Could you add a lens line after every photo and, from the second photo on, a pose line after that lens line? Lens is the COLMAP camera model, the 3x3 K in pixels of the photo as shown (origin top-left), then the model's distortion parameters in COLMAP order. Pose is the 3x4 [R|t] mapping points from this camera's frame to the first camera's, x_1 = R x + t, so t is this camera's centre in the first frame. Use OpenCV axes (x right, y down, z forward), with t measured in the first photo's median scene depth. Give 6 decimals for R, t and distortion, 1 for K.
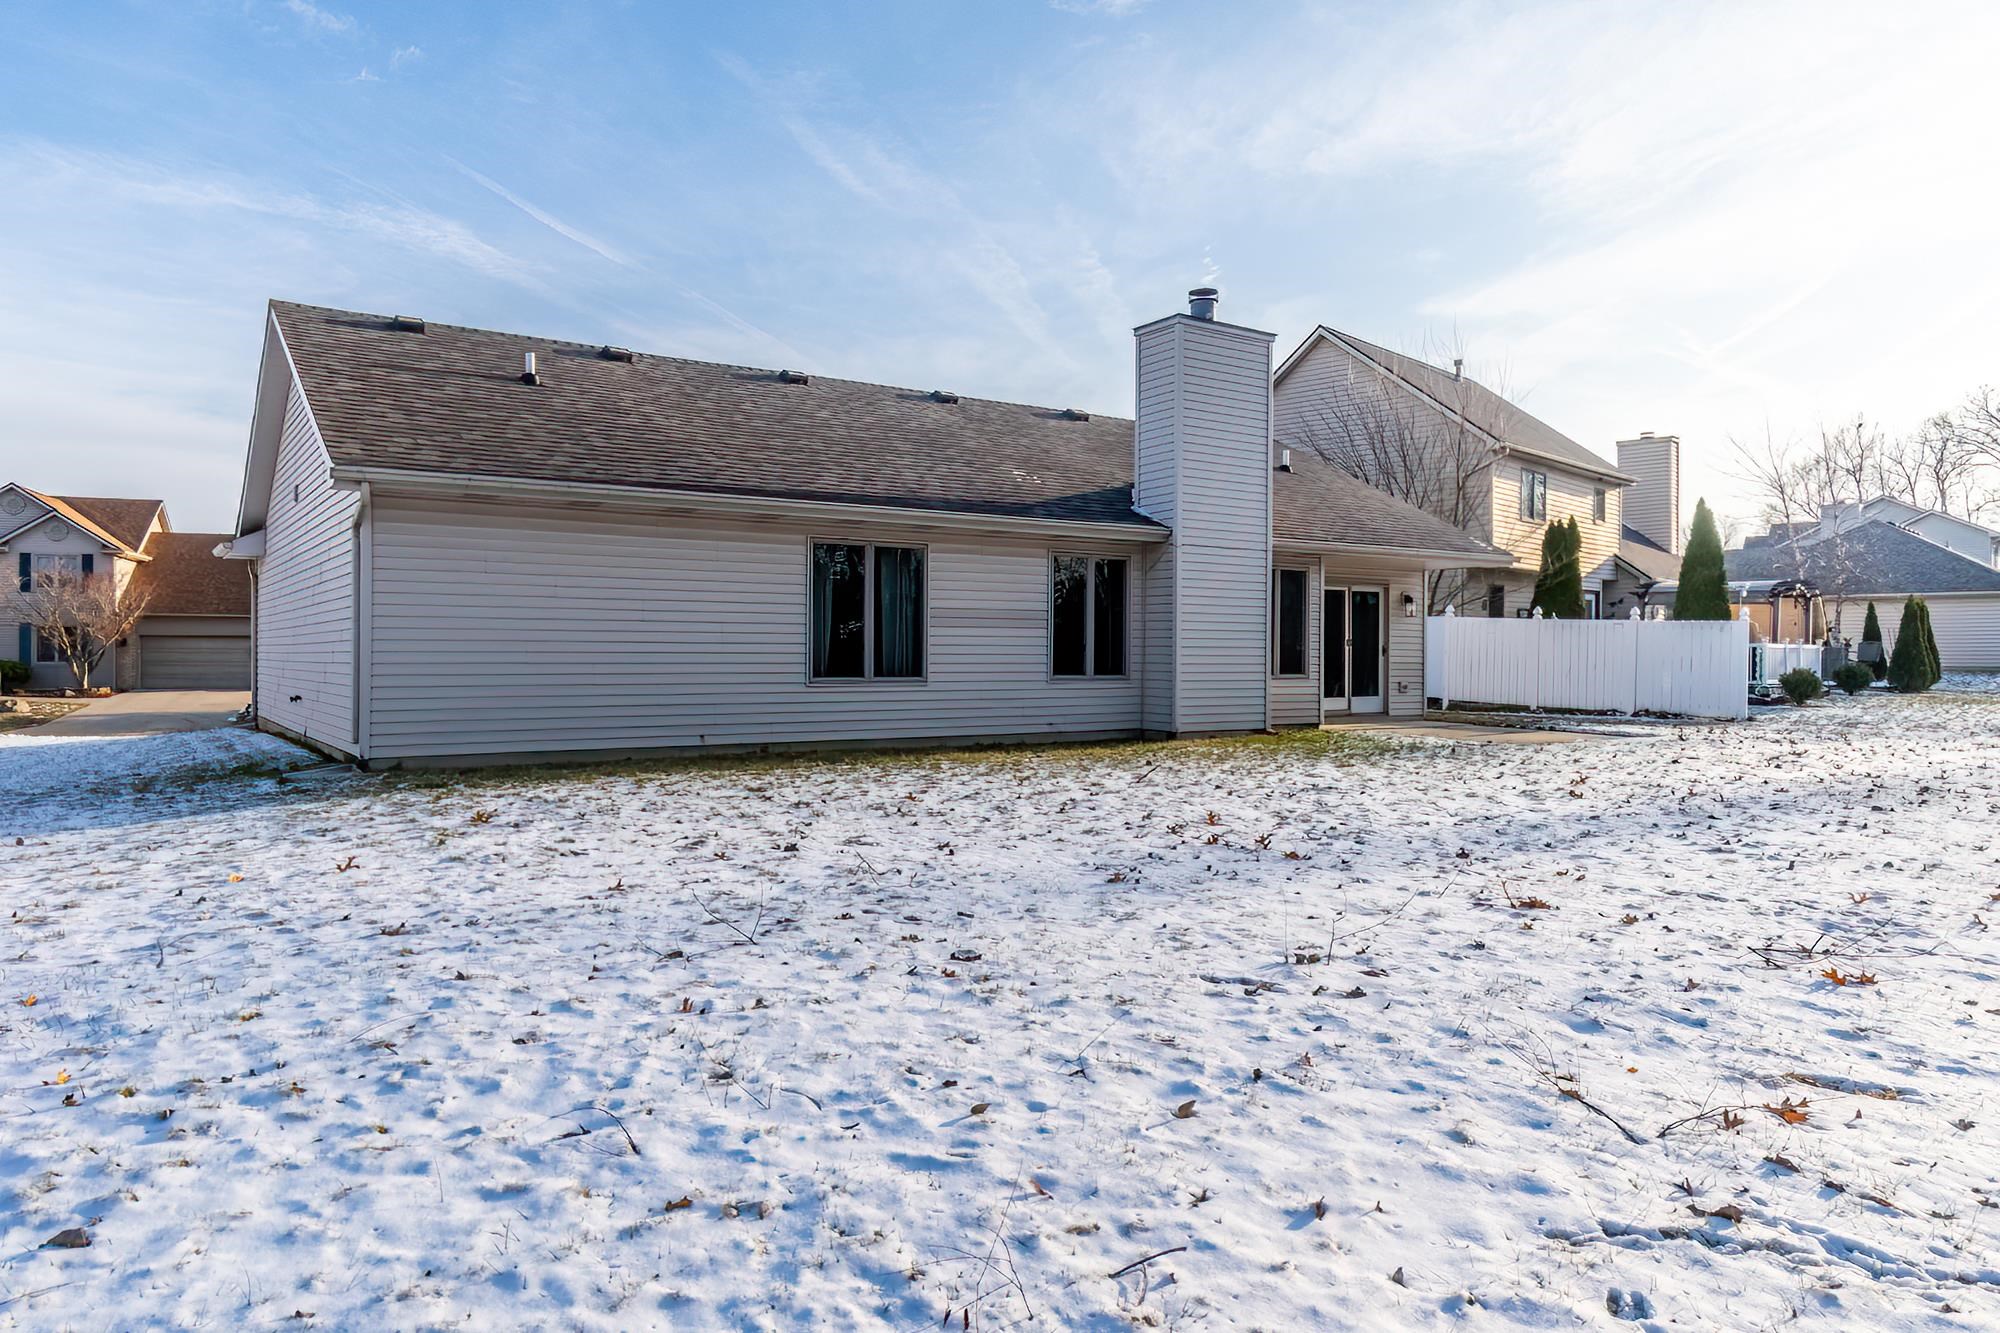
lens RADIAL K [[1277.1, 0, 997.6], [0, 1277.1, 662.2], [0, 0, 1]] dist [0.003415, 0.002438]
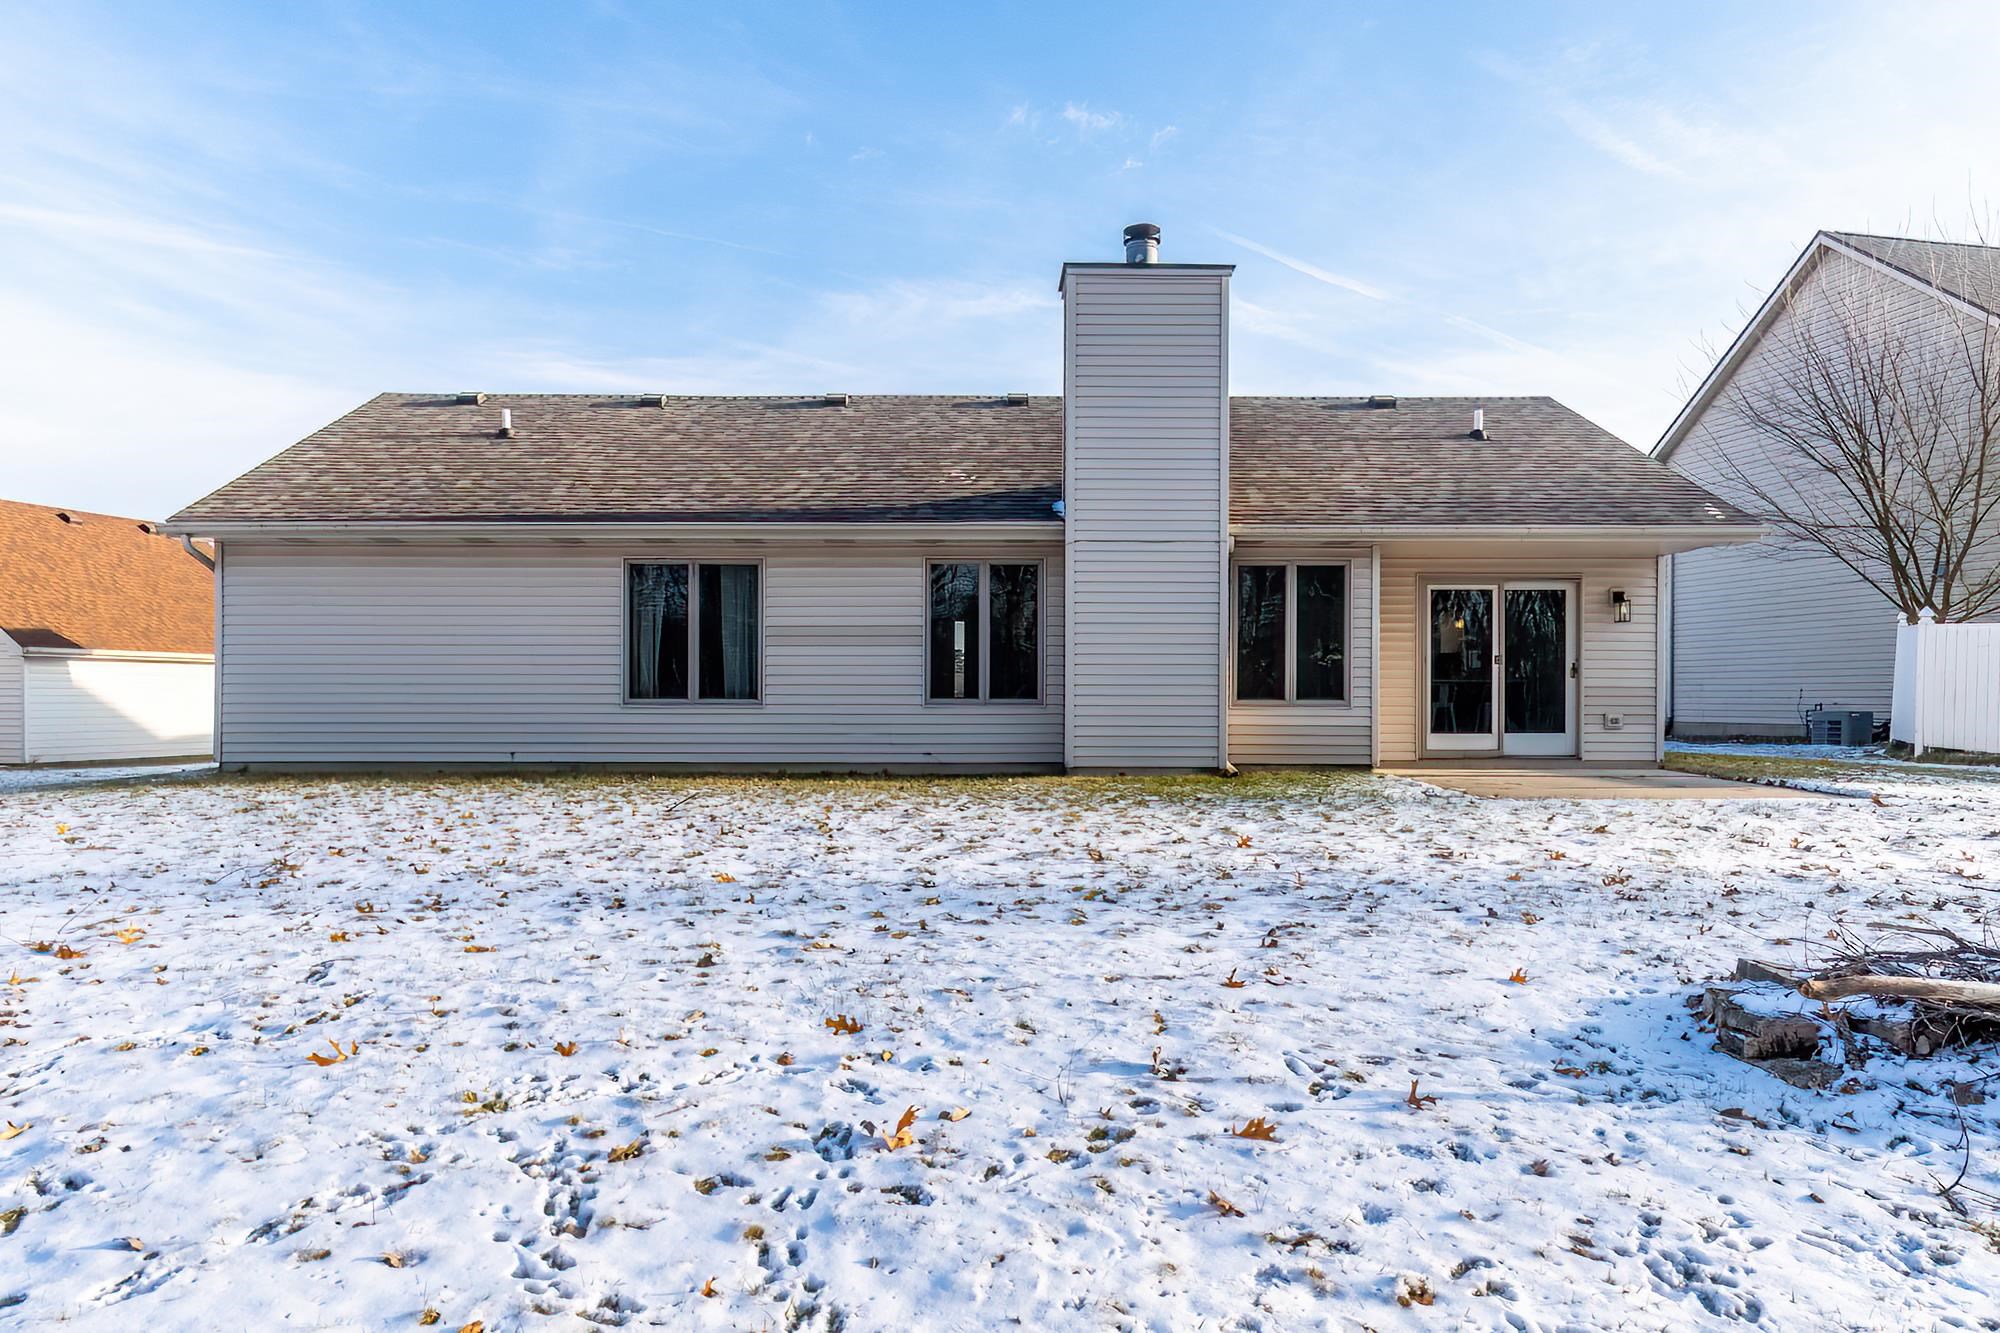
lens RADIAL K [[1336.4, 0, 988.7], [0, 1336.4, 720.4], [0, 0, 1]] dist [-0.007338, -0.004337]
pose [[0.838861, 0.001728, -0.544343, 0.581487], [0.000006, 0.999995, 0.003183, 0.022542], [0.544346, -0.002673, 0.838856, 0.243203]]
